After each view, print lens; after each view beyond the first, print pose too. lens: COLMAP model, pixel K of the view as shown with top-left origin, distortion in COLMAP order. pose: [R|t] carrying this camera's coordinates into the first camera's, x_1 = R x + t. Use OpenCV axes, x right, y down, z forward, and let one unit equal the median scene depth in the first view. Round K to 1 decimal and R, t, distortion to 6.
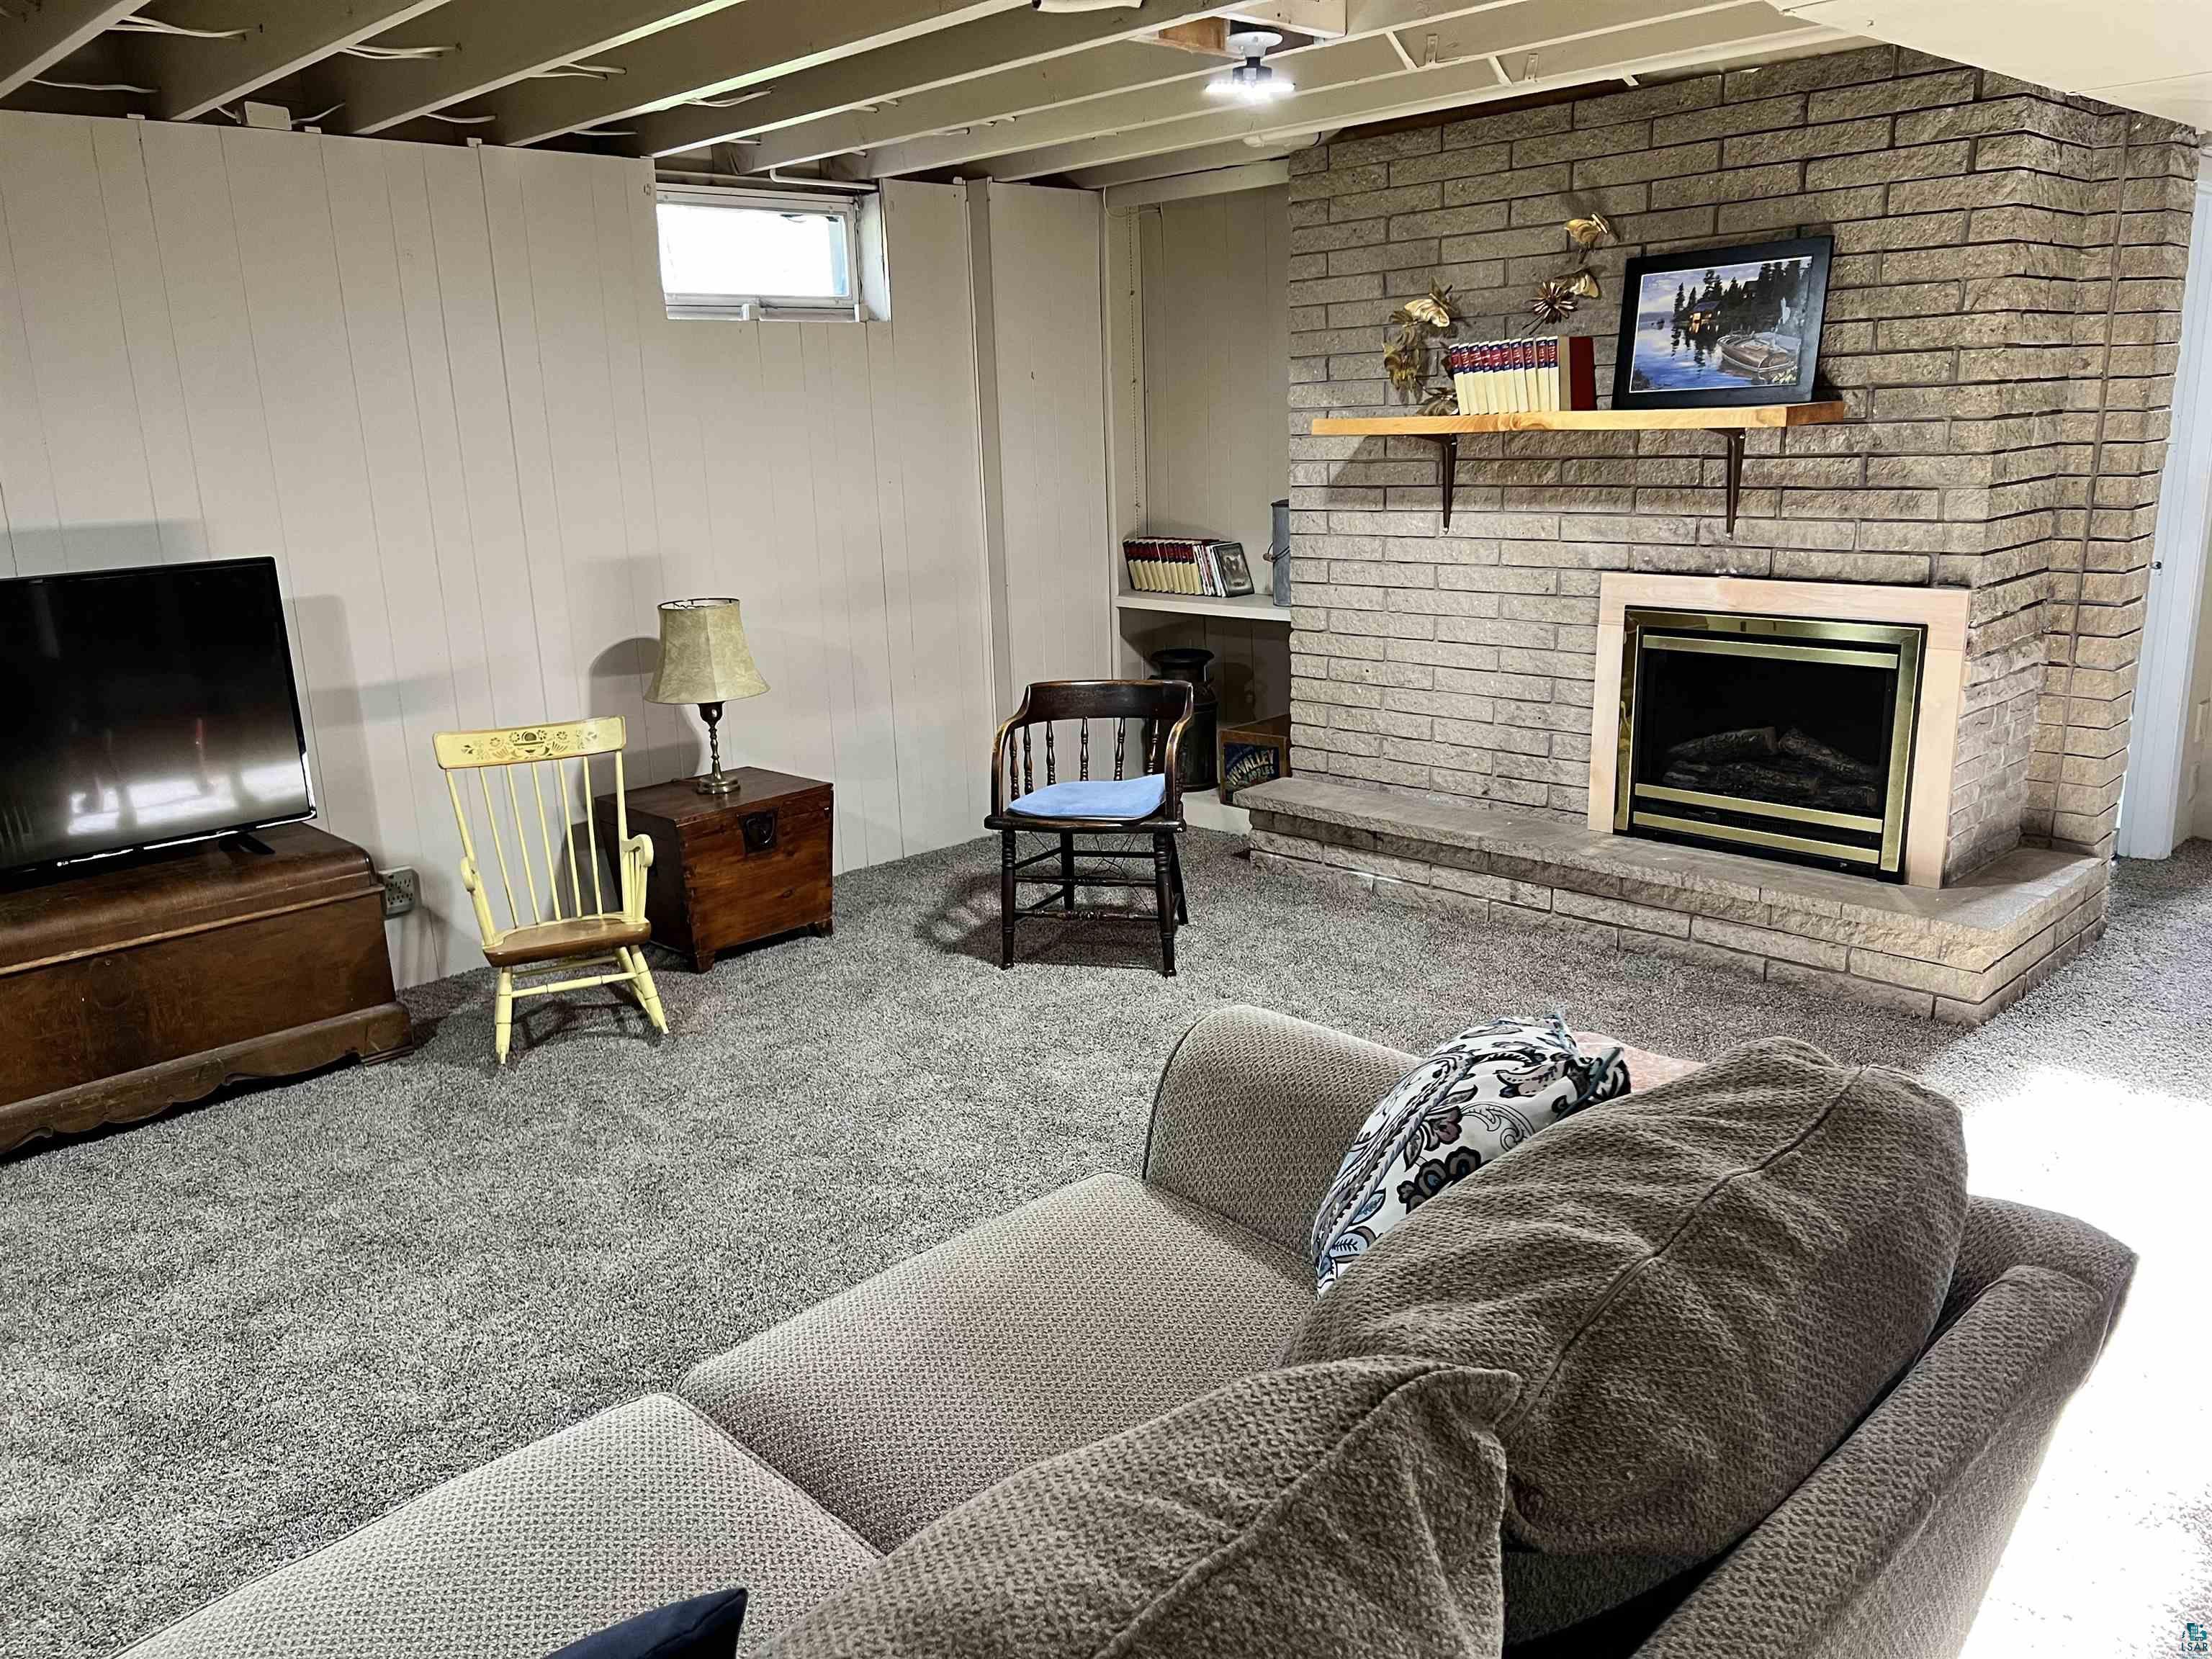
lens RADIAL K [[1663.1, 0, 1106.0], [0, 1663.1, 829.5], [0, 0, 1]] dist [0.071561, -0.077032]
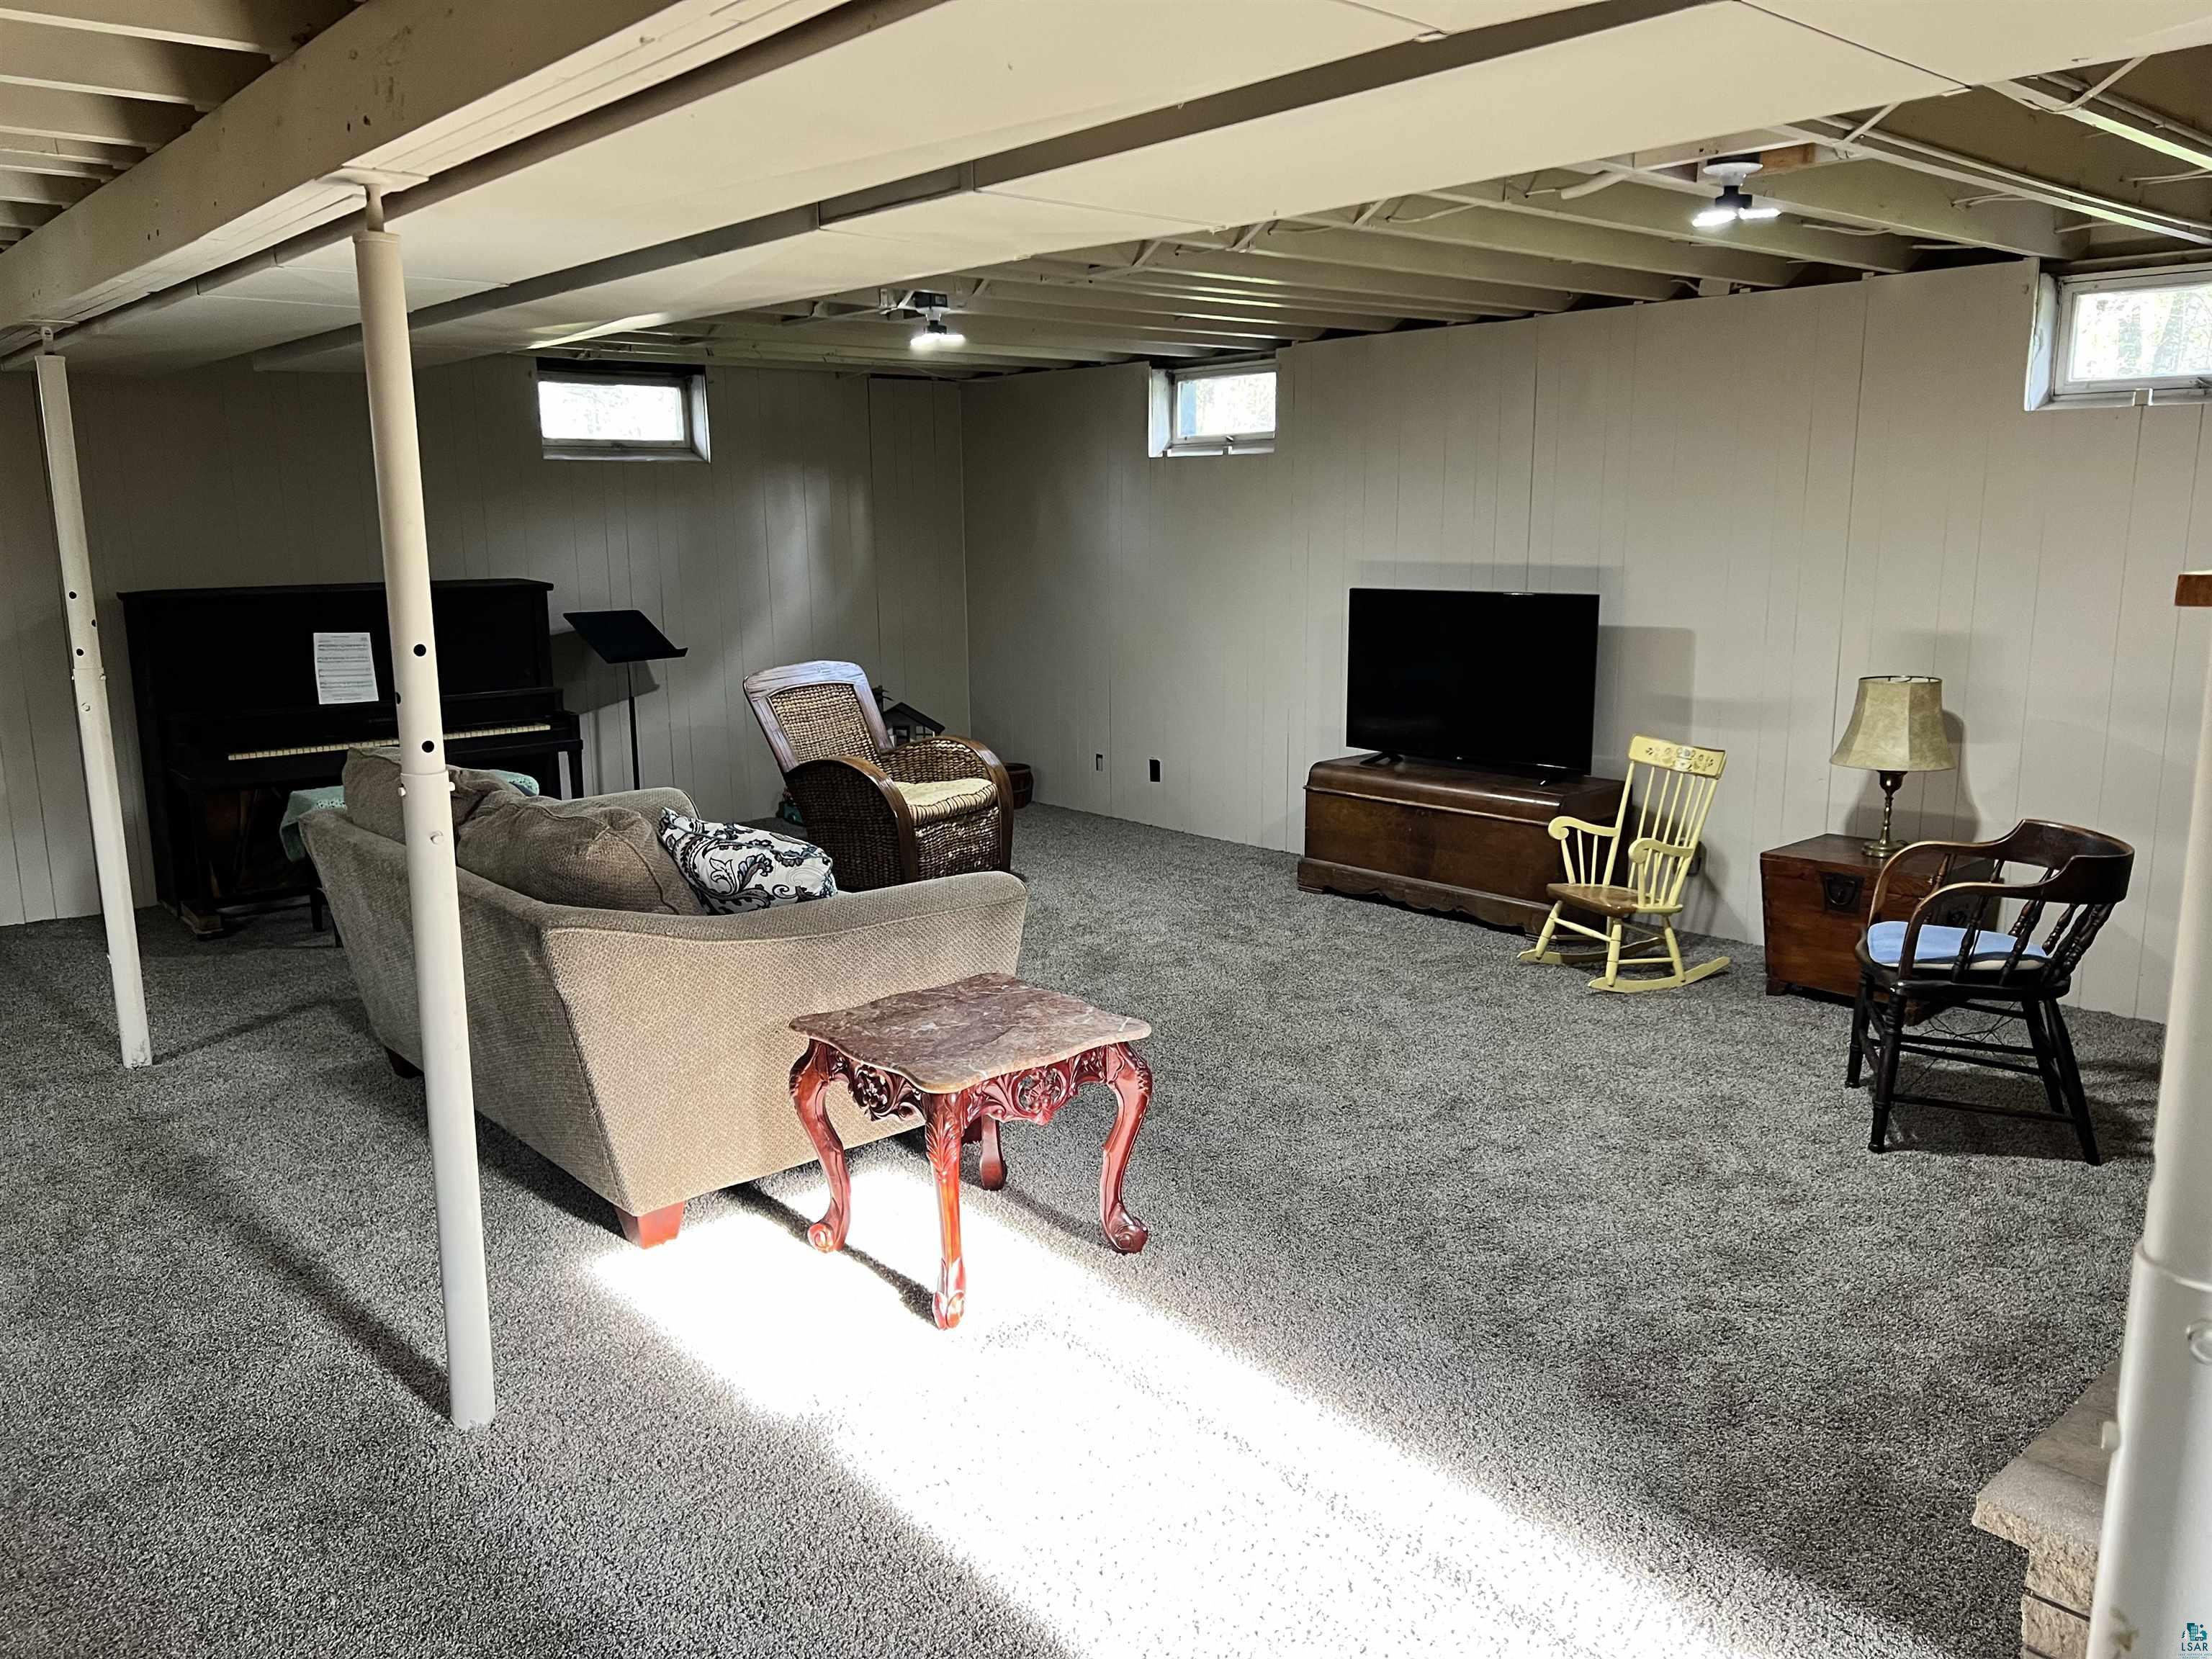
lens RADIAL K [[1663.1, 0, 1106.0], [0, 1663.1, 829.5], [0, 0, 1]] dist [0.071561, -0.077032]
pose [[-0.047121, 0.226707, -0.972823, 1.032976], [-0.232238, 0.944730, 0.231409, -0.214110], [0.971517, 0.236830, 0.008133, 0.637809]]
